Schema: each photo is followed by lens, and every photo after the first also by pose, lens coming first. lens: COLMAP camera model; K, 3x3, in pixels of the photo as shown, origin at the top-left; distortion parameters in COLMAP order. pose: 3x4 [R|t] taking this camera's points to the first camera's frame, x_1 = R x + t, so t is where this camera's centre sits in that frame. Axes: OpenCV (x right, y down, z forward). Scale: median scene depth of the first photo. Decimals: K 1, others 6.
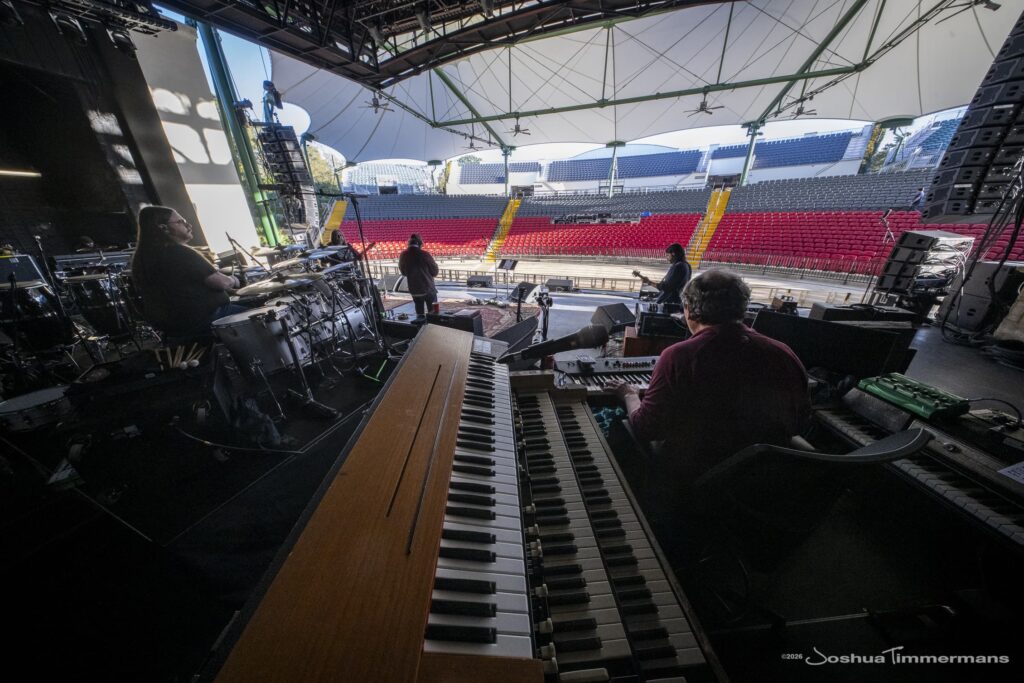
lens RADIAL K [[298.7, 0, 511.5], [0, 298.7, 343.8], [0, 0, 1]] dist [-0.000136, -0.000867]
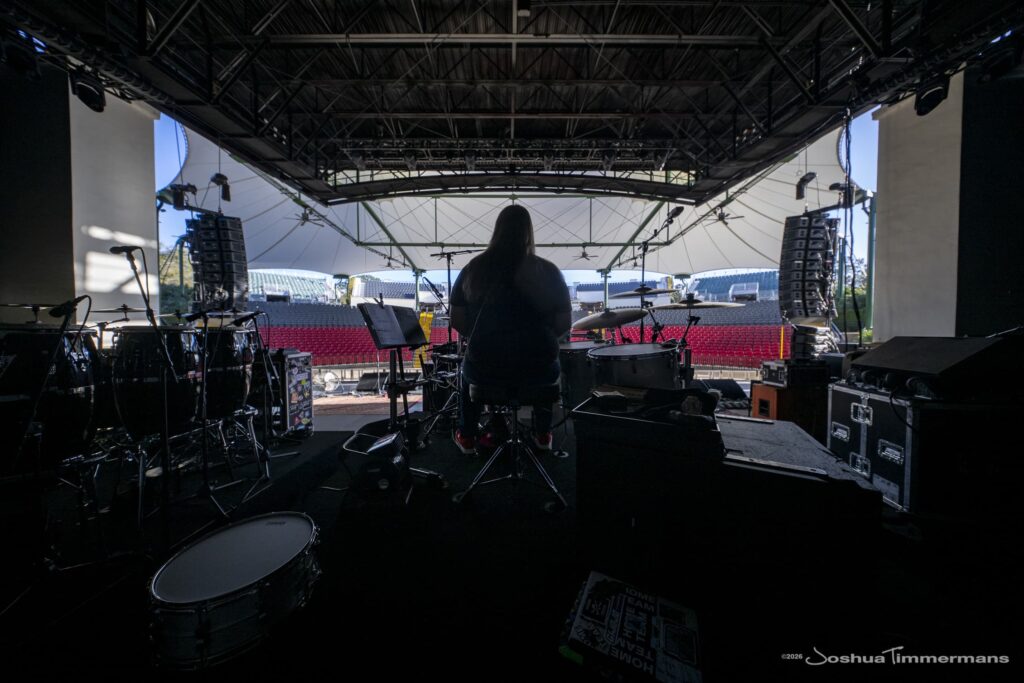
lens RADIAL K [[298.7, 0, 511.1], [0, 298.7, 340.0], [0, 0, 1]] dist [-0.000136, -0.000867]
pose [[0.934977, 0.005485, 0.354665, -0.130348], [0.125627, 0.929948, -0.345563, 0.009332], [-0.331716, 0.367650, 0.868791, 0.039992]]
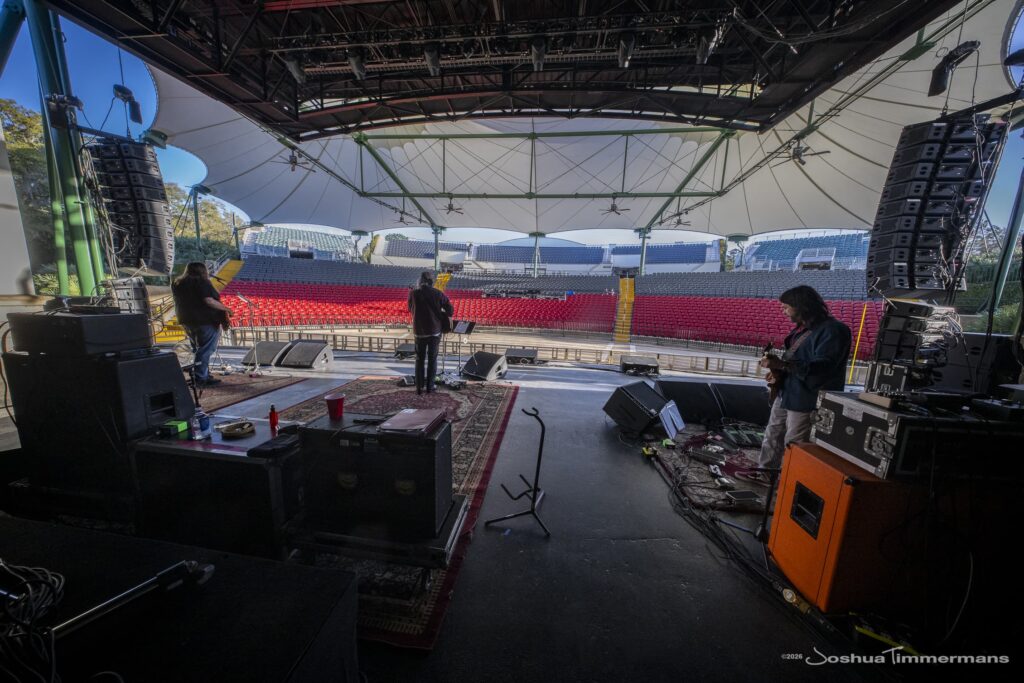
lens RADIAL K [[298.7, 0, 512.6], [0, 298.7, 341.1], [0, 0, 1]] dist [-0.000136, -0.000867]
pose [[0.968686, 0.013836, 0.247903, -0.020766], [0.047866, 0.969310, -0.241138, -0.017399], [-0.243631, 0.245453, 0.938295, 0.095914]]
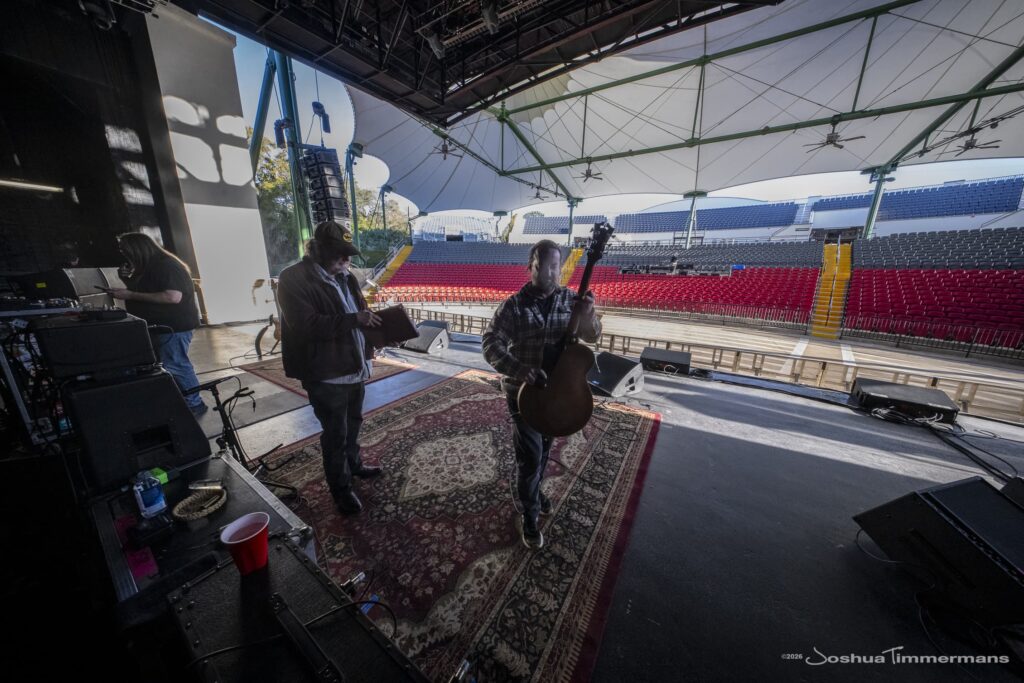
lens RADIAL K [[298.7, 0, 512.2], [0, 298.7, 341.4], [0, 0, 1]] dist [-0.000136, -0.000867]
pose [[0.981904, 0.077755, -0.172682, -0.011636], [-0.104785, 0.982595, -0.153386, -0.041539], [0.157750, 0.168705, 0.972961, 0.144173]]
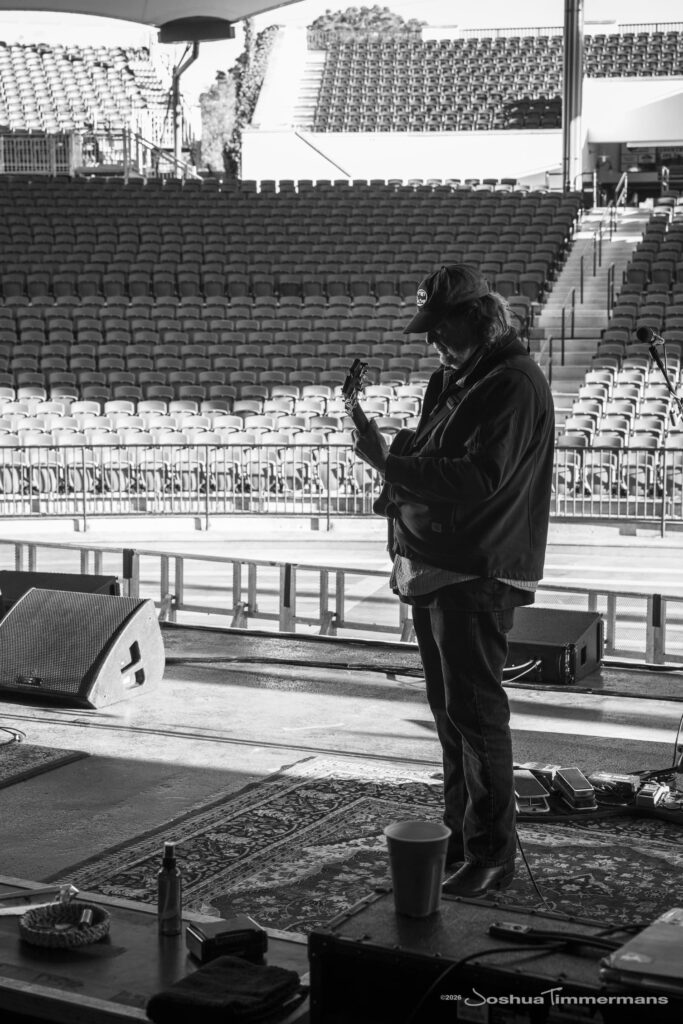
lens RADIAL K [[1730.6, 0, 314.9], [0, 1730.6, 495.6], [0, 0, 1]] dist [0.014978, 0.000000]
pose [[0.990431, 0.030514, -0.134597, -0.036025], [-0.068262, 0.955918, -0.285589, -0.012698], [0.119949, 0.292044, 0.948853, 0.067073]]
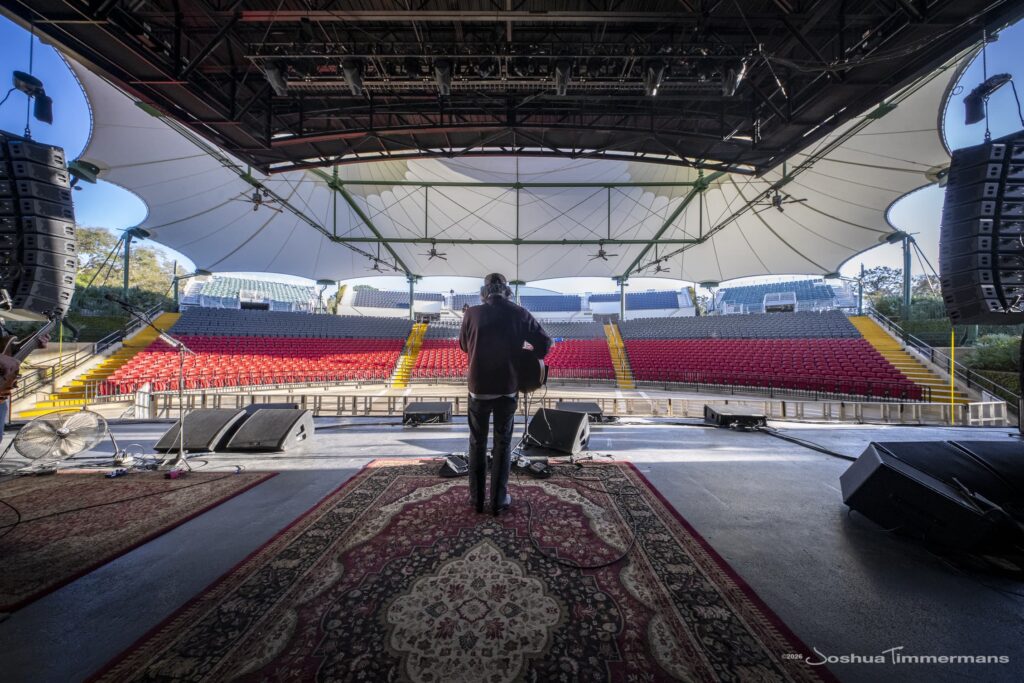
lens RADIAL K [[305.6, 0, 517.5], [0, 305.6, 345.8], [0, 0, 1]] dist [-0.002112, -0.000284]
pose [[0.936494, 0.023631, 0.349887, -0.060259], [0.117410, 0.919018, -0.376324, -0.038603], [-0.330445, 0.393506, 0.857880, 0.174514]]
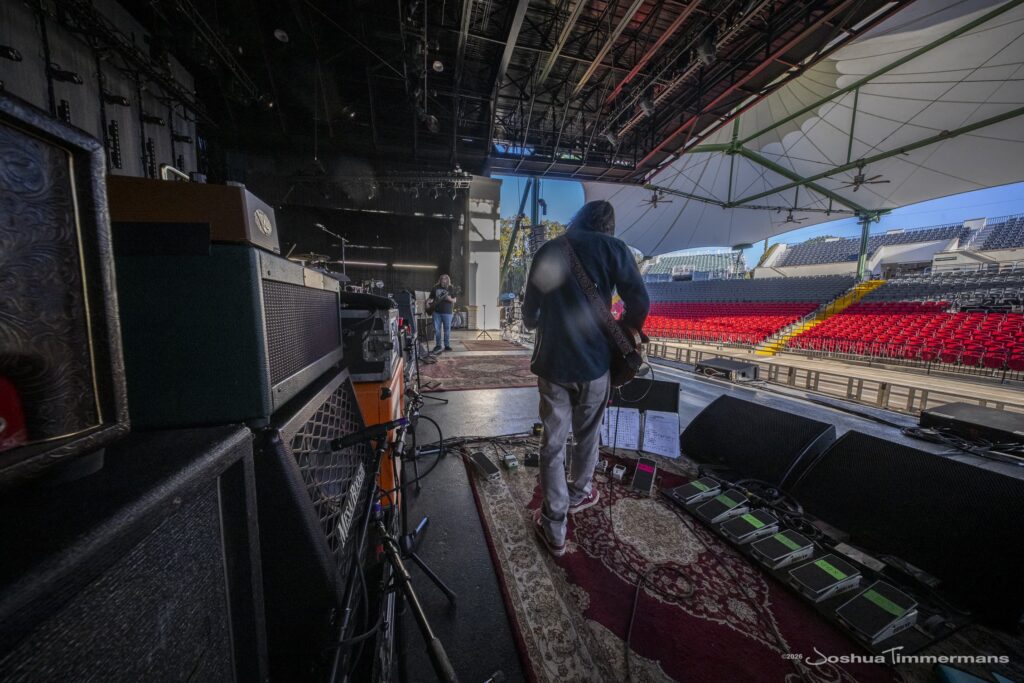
lens RADIAL K [[298.7, 0, 509.7], [0, 298.7, 338.5], [0, 0, 1]] dist [-0.000136, -0.000867]
pose [[0.583513, 0.109308, -0.804714, 0.136066], [-0.344176, 0.930796, -0.123134, -0.014028], [0.735564, 0.348814, 0.580753, 0.125819]]
